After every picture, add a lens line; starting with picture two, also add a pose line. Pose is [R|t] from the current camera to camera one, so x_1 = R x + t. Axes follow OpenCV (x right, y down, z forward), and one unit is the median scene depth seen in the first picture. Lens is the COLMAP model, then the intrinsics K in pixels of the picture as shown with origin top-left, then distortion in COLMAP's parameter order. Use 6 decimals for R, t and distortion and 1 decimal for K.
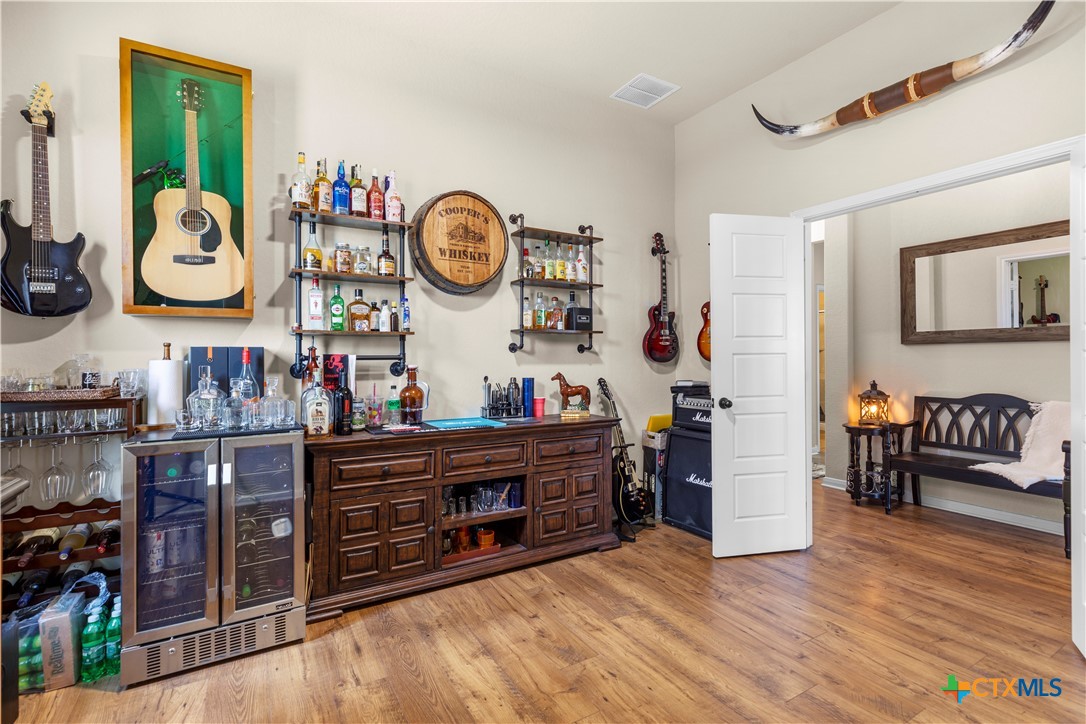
lens RADIAL K [[490.2, 0, 542.0], [0, 490.2, 358.2], [0, 0, 1]] dist [-0.003139, -0.000528]
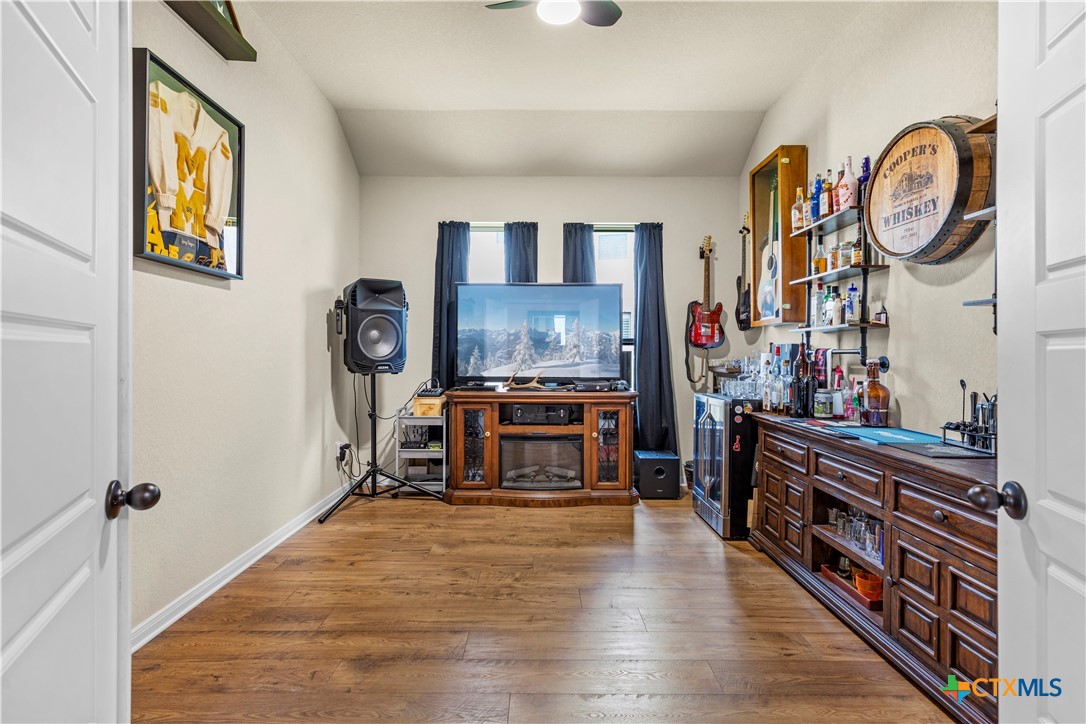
lens RADIAL K [[490.2, 0, 534.6], [0, 490.2, 355.5], [0, 0, 1]] dist [-0.003139, -0.000528]
pose [[-0.519281, 0.005469, -0.854586, 0.778714], [-0.001731, 0.999971, 0.007452, 0.000278], [0.854602, 0.005349, -0.519256, 0.906624]]
